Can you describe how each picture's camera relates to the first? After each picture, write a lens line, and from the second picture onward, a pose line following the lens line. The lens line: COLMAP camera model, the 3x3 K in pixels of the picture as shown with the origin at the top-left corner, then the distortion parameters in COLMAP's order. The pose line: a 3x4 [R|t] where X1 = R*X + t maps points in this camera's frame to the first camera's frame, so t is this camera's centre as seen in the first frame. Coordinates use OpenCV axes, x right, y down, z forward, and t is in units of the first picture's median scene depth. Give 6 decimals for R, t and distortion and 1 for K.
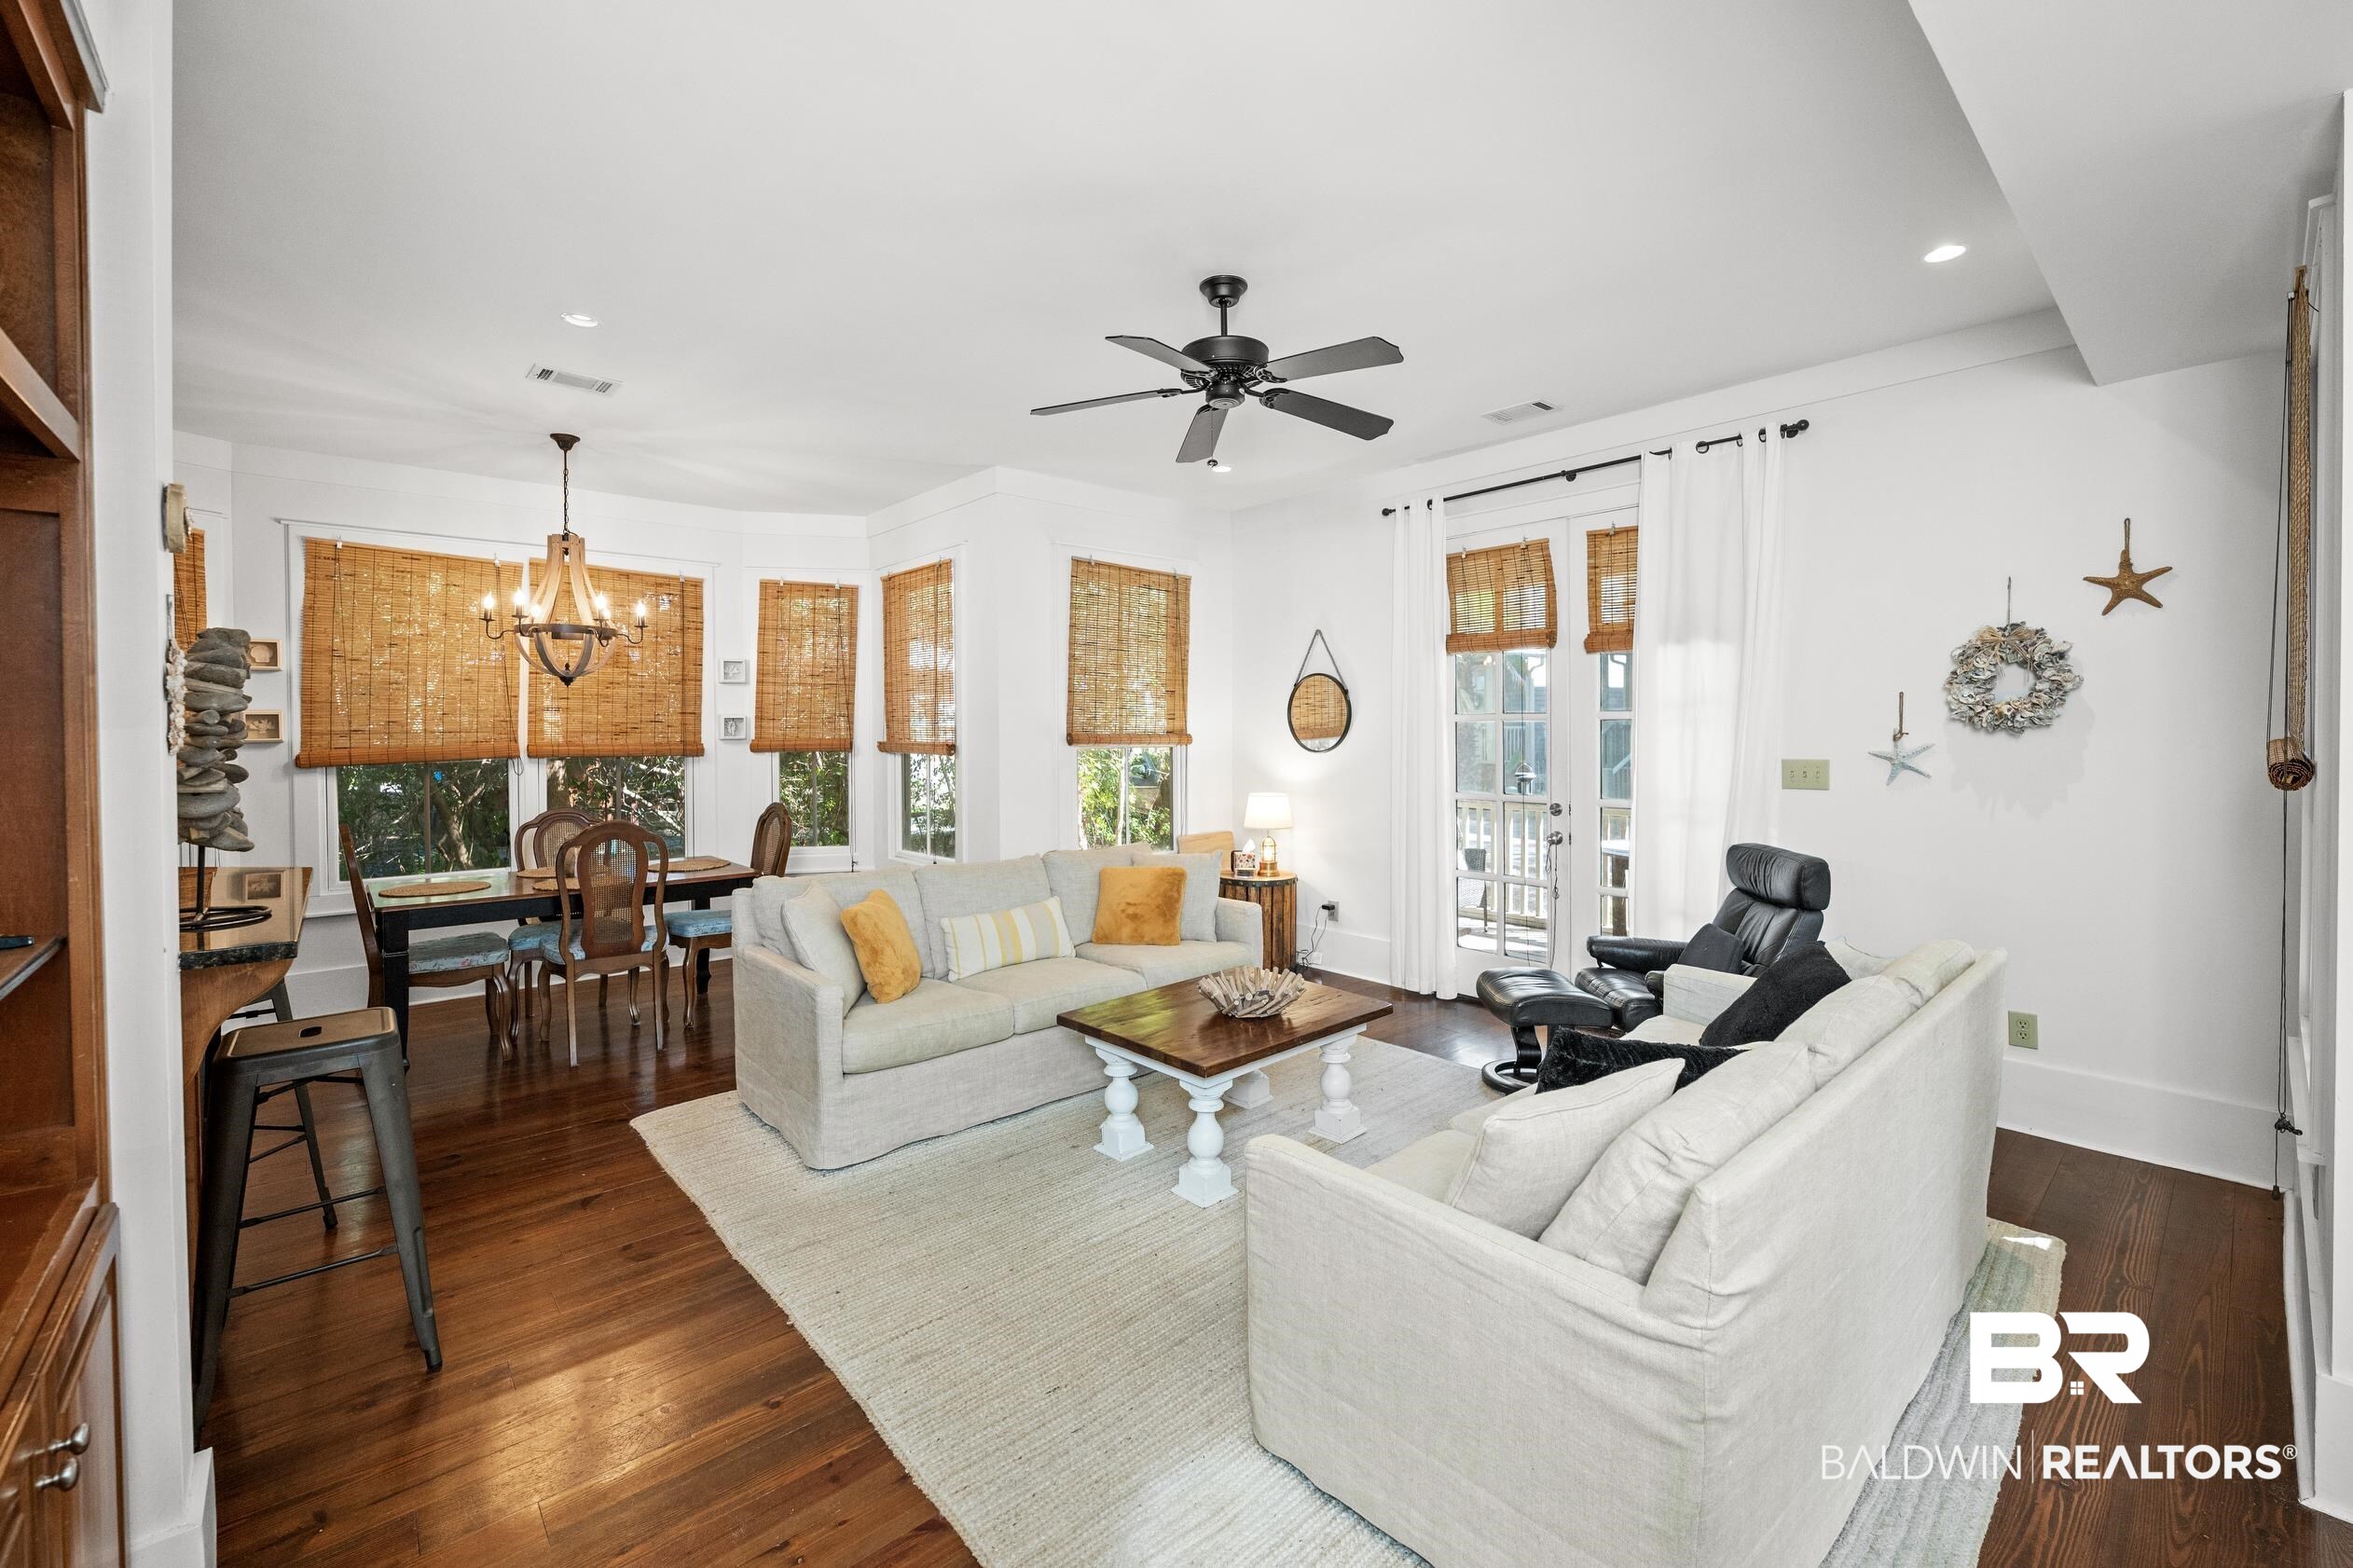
lens RADIAL K [[969.2, 0, 1183.3], [0, 969.2, 743.2], [0, 0, 1]] dist [-0.012197, 0.000551]
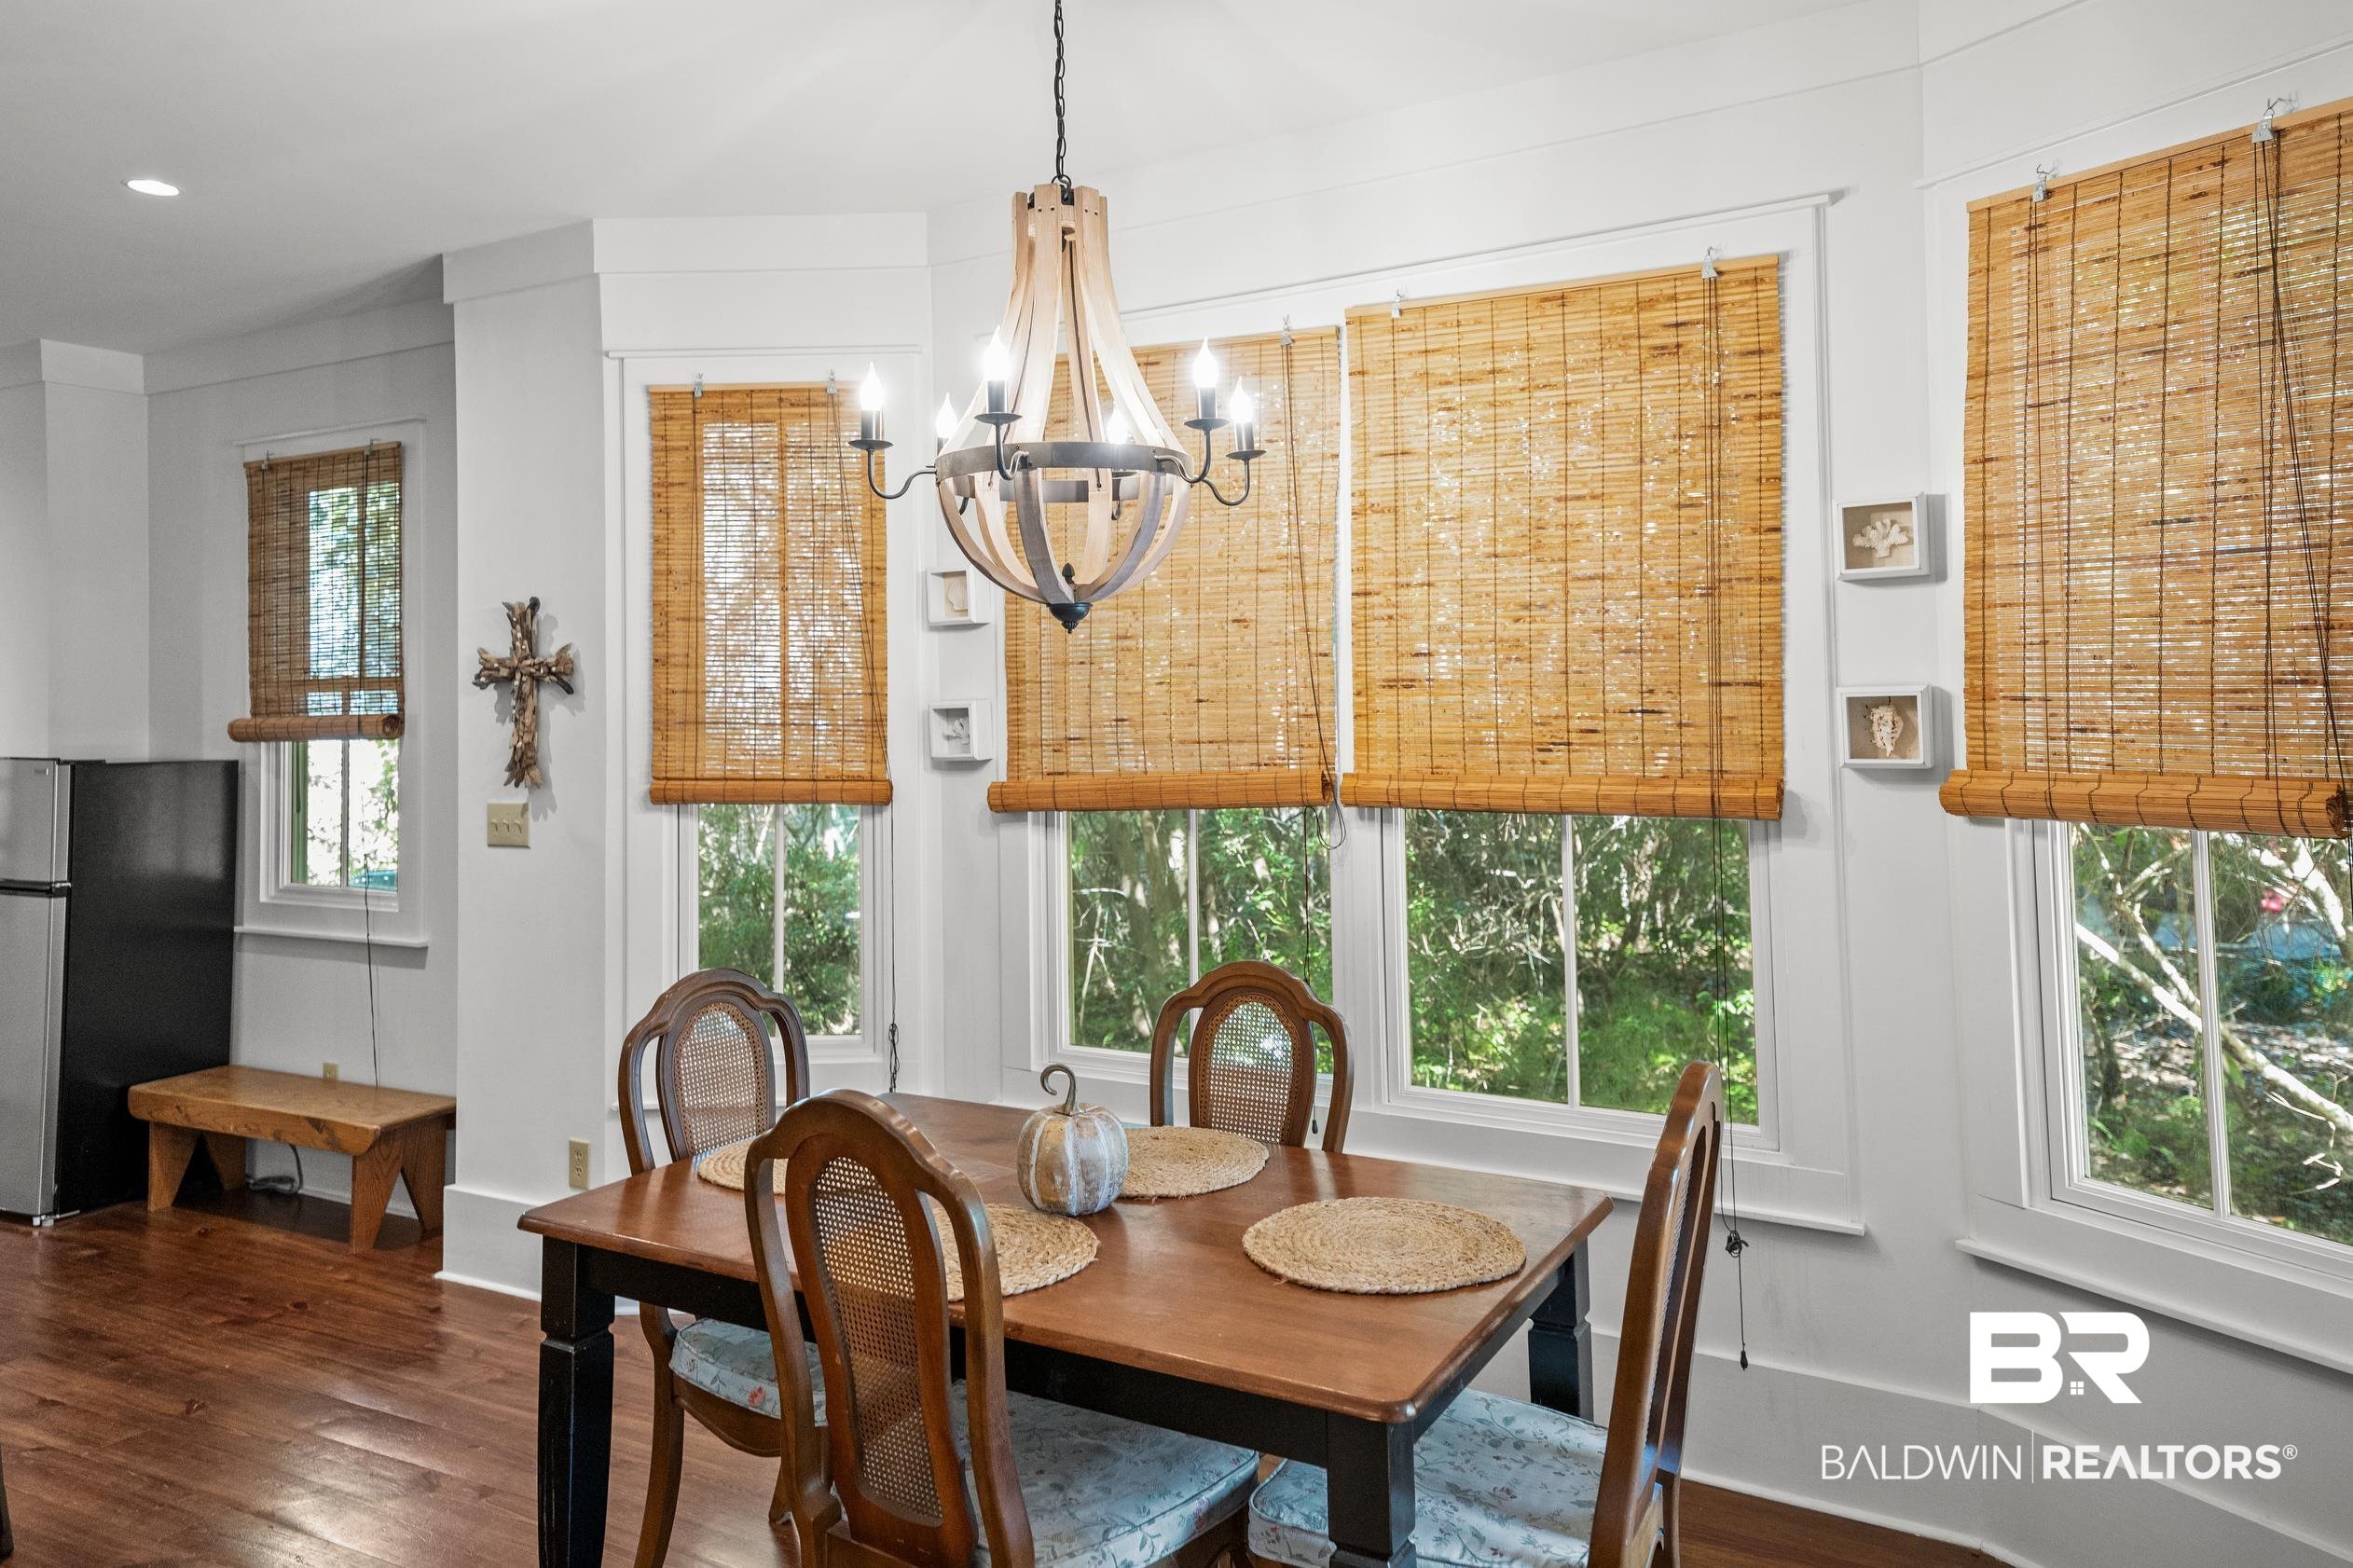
lens RADIAL K [[1634.6, 0, 1178.5], [0, 1634.6, 676.1], [0, 0, 1]] dist [0.068287, 0.003500]
pose [[0.304948, -0.017885, -0.952201, -0.058223], [0.001772, 0.999833, -0.018212, -0.028185], [0.952367, 0.003867, 0.304929, 0.766426]]
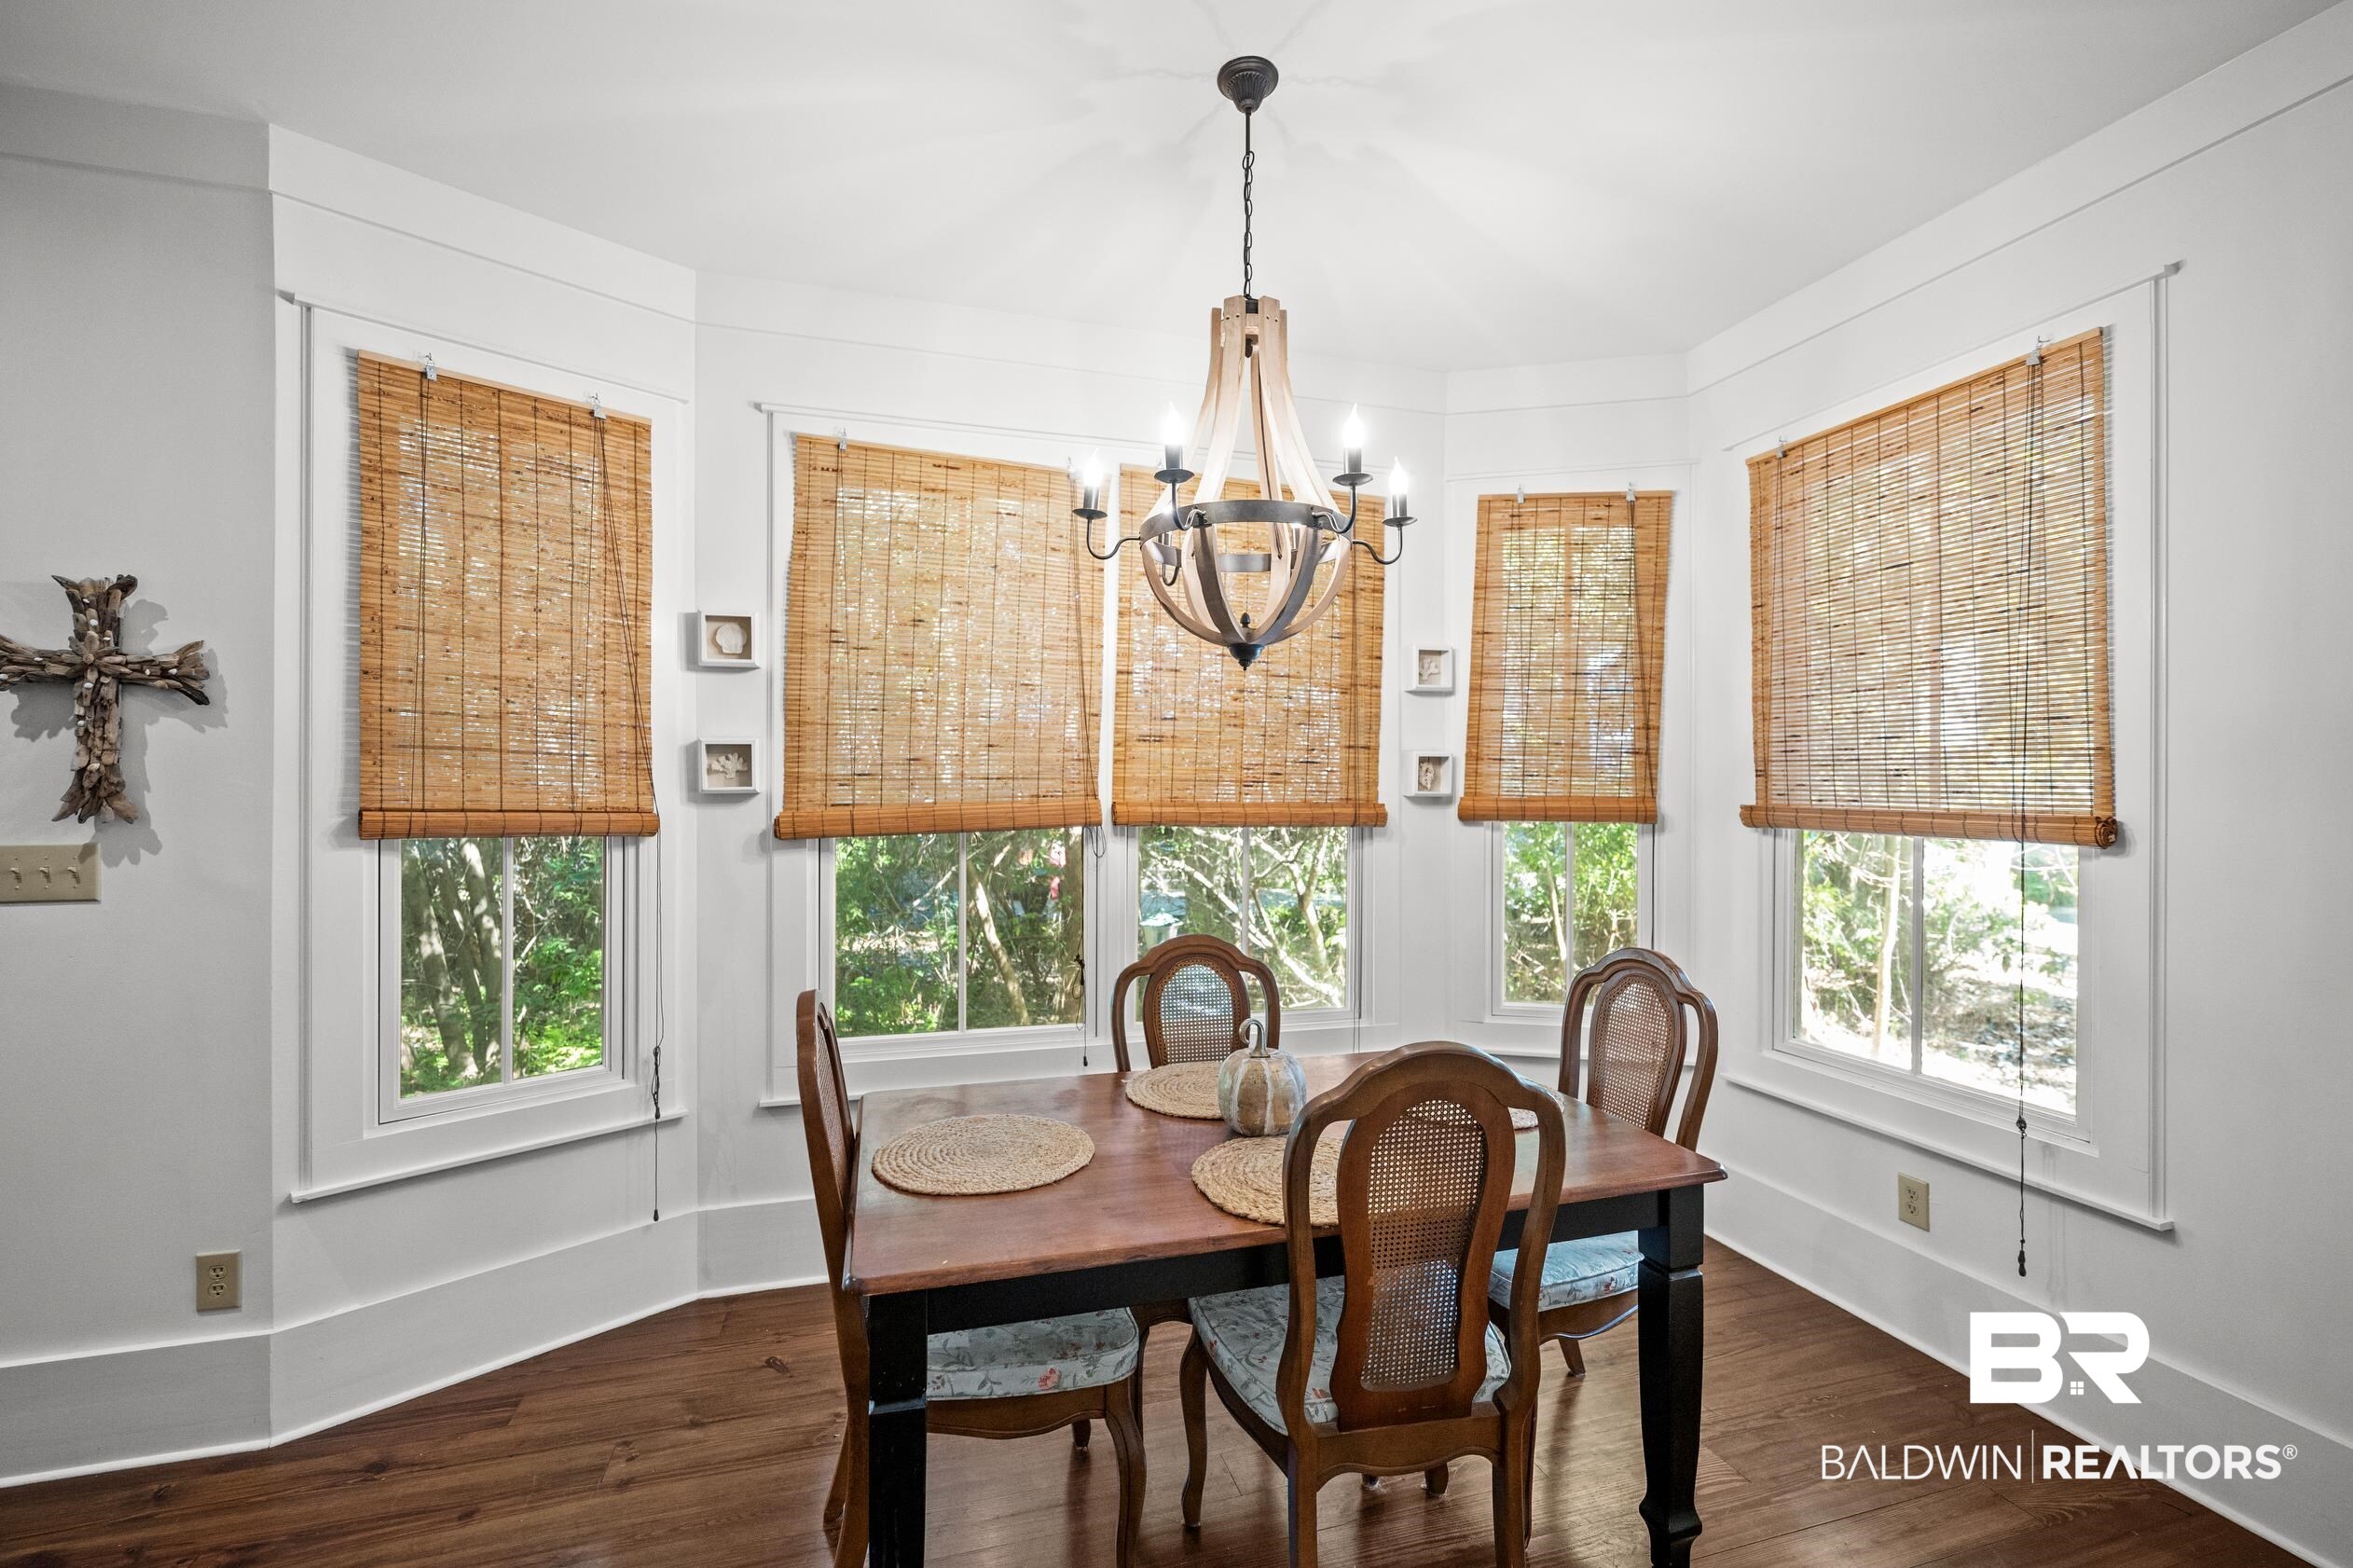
lens RADIAL K [[969.2, 0, 1163.8], [0, 969.2, 794.4], [0, 0, 1]] dist [-0.012197, 0.000551]
pose [[0.902006, 0.010204, -0.431603, -0.439664], [-0.012974, 0.999910, -0.003473, -0.001731], [0.431529, 0.008732, 0.902057, 0.543201]]
